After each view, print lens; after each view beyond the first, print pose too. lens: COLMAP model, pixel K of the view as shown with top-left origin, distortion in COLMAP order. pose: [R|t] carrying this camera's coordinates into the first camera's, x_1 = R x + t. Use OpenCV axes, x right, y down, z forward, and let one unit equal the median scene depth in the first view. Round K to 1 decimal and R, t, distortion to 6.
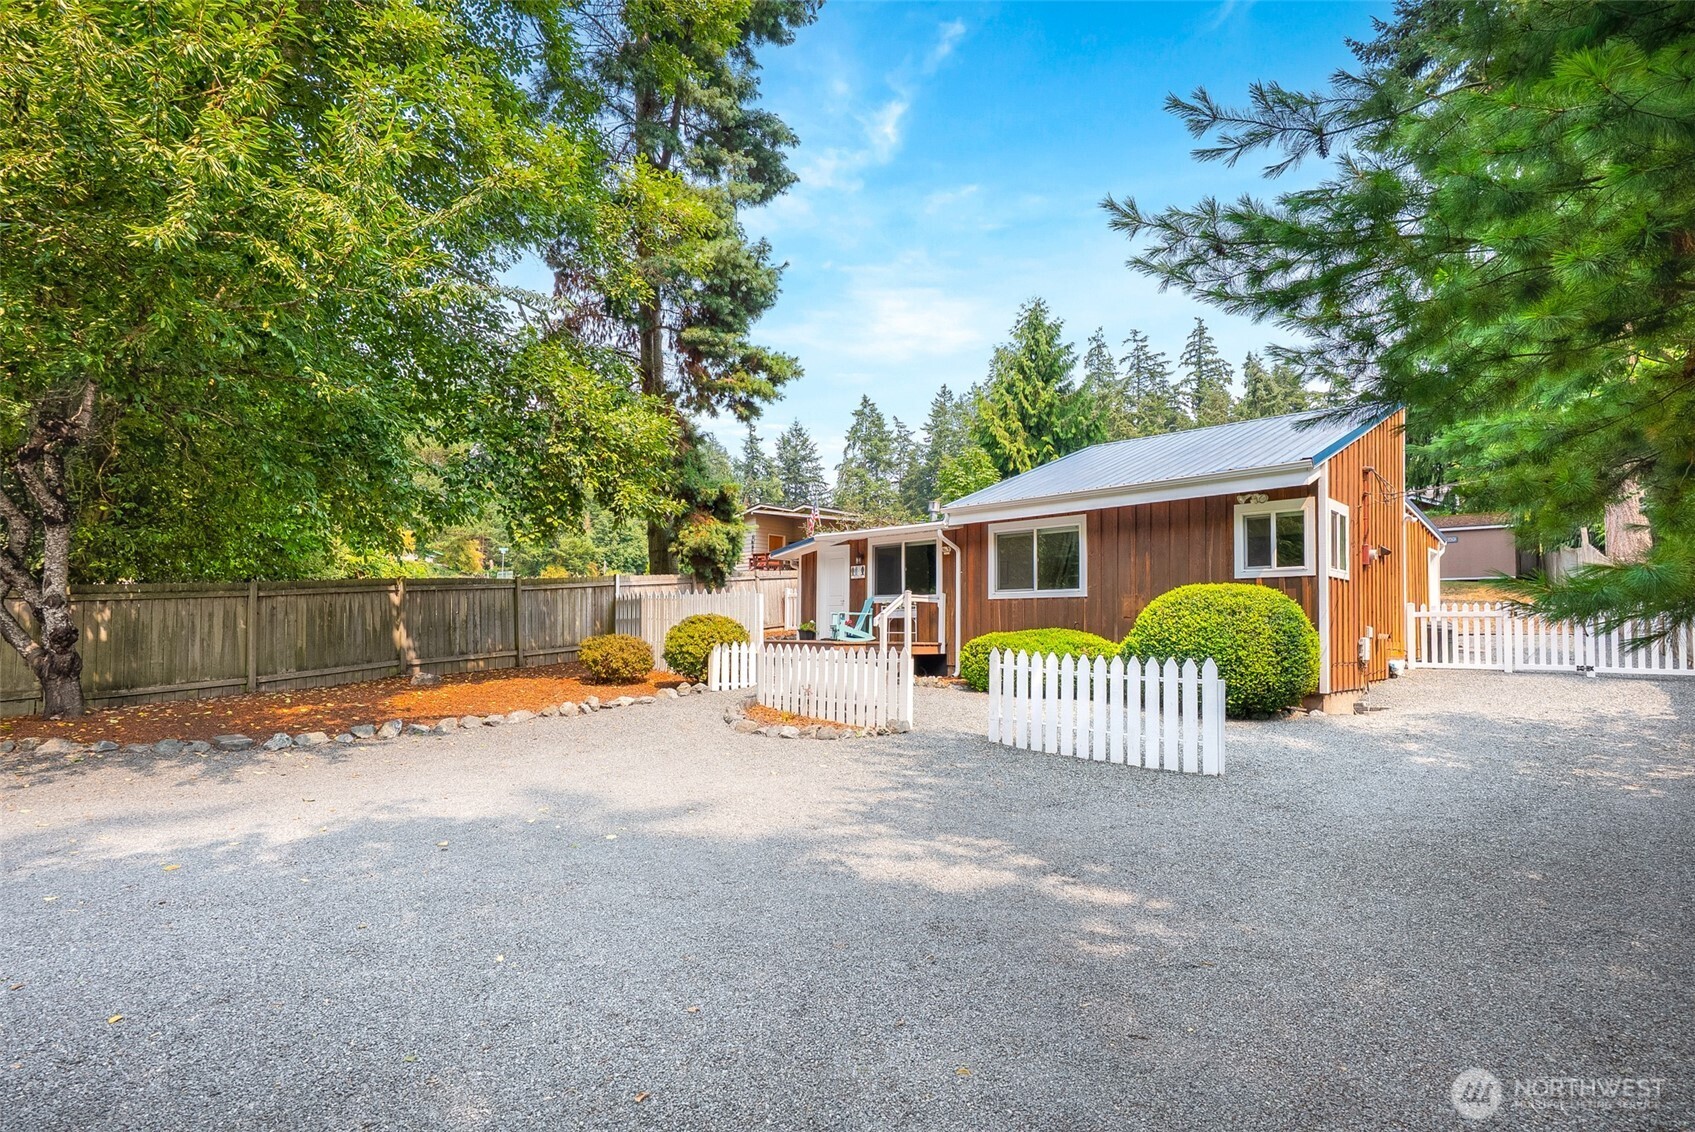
lens RADIAL K [[804.6, 0, 901.8], [0, 804.6, 607.6], [0, 0, 1]] dist [-0.000693, 0.001430]
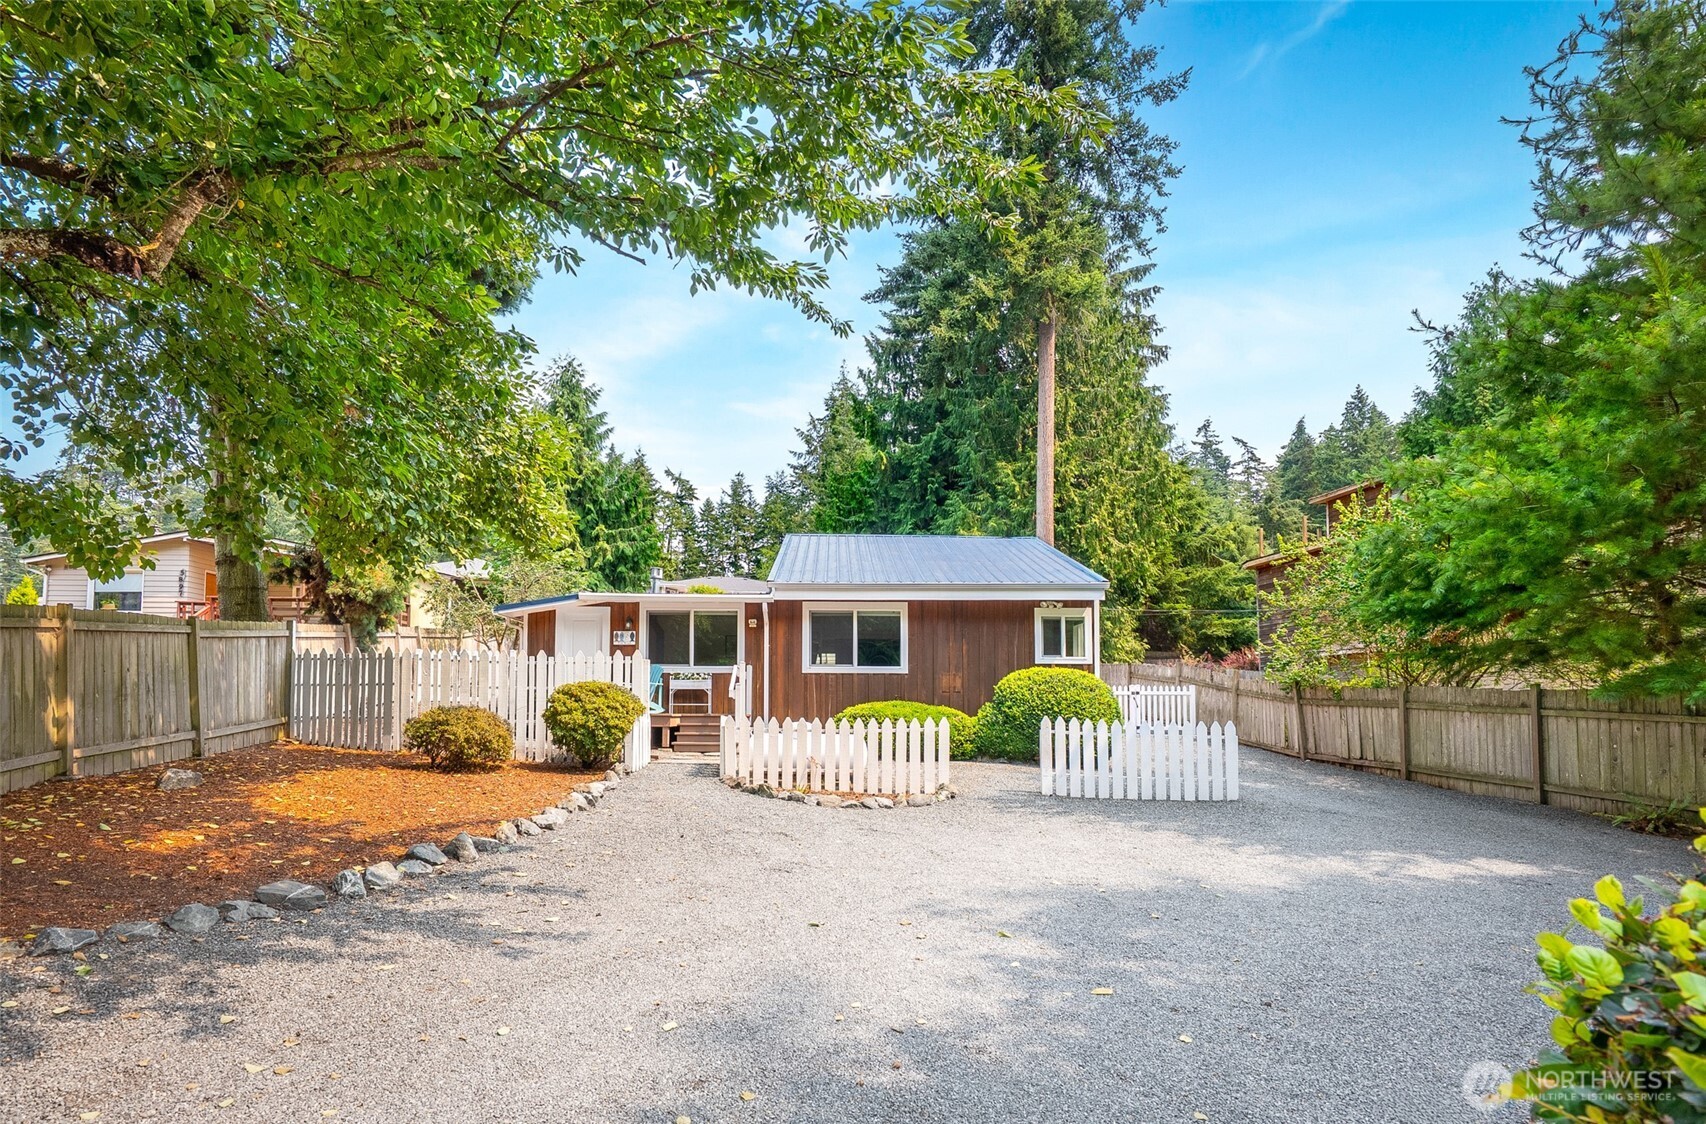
lens RADIAL K [[800.5, 0, 809.5], [0, 800.5, 682.8], [0, 0, 1]] dist [-0.000094, 0.000058]
pose [[0.747840, 0.020613, 0.663559, -0.596198], [-0.021990, 0.999739, -0.006272, 0.009341], [-0.663515, -0.009901, 0.748097, 0.214439]]
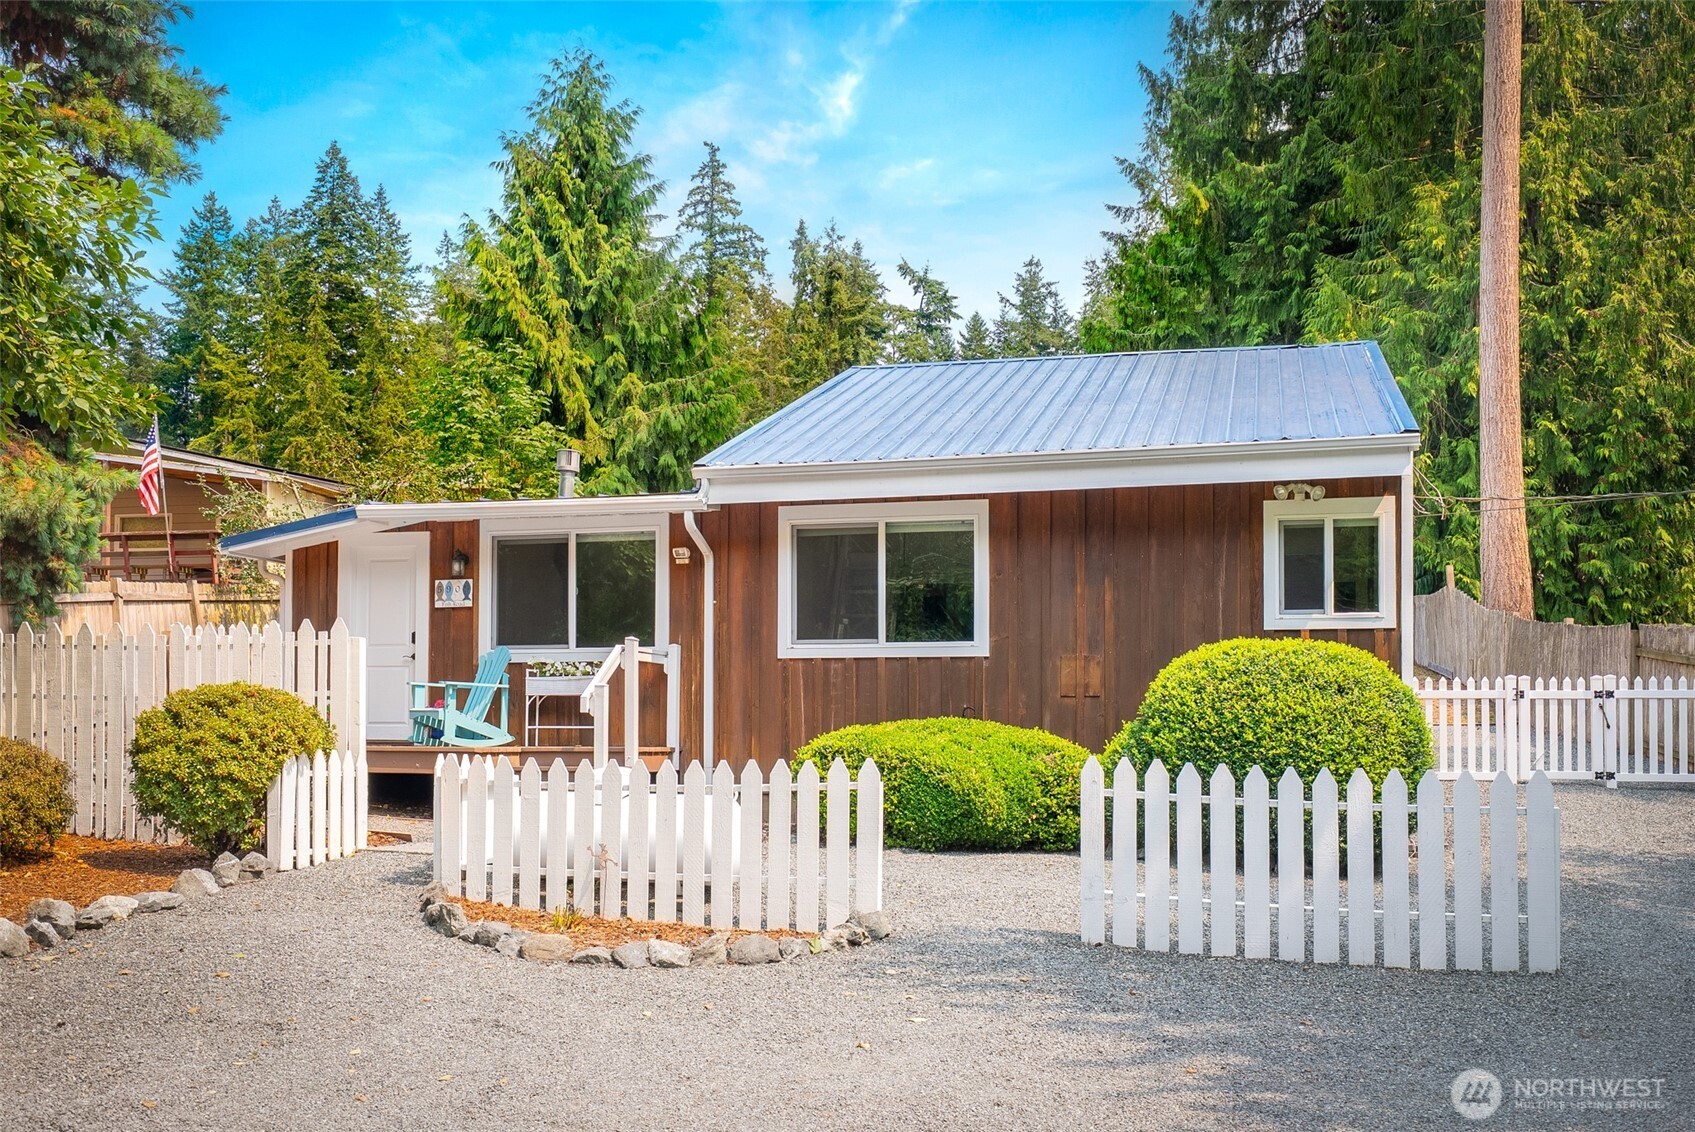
lens RADIAL K [[1564.8, 0, 849.7], [0, 1564.8, 697.4], [0, 0, 1]] dist [0.008096, -0.007187]
pose [[0.880381, 0.004639, 0.474244, -0.310932], [-0.011144, 0.999878, 0.010907, 0.002376], [-0.474136, -0.014888, 0.880326, 0.133809]]
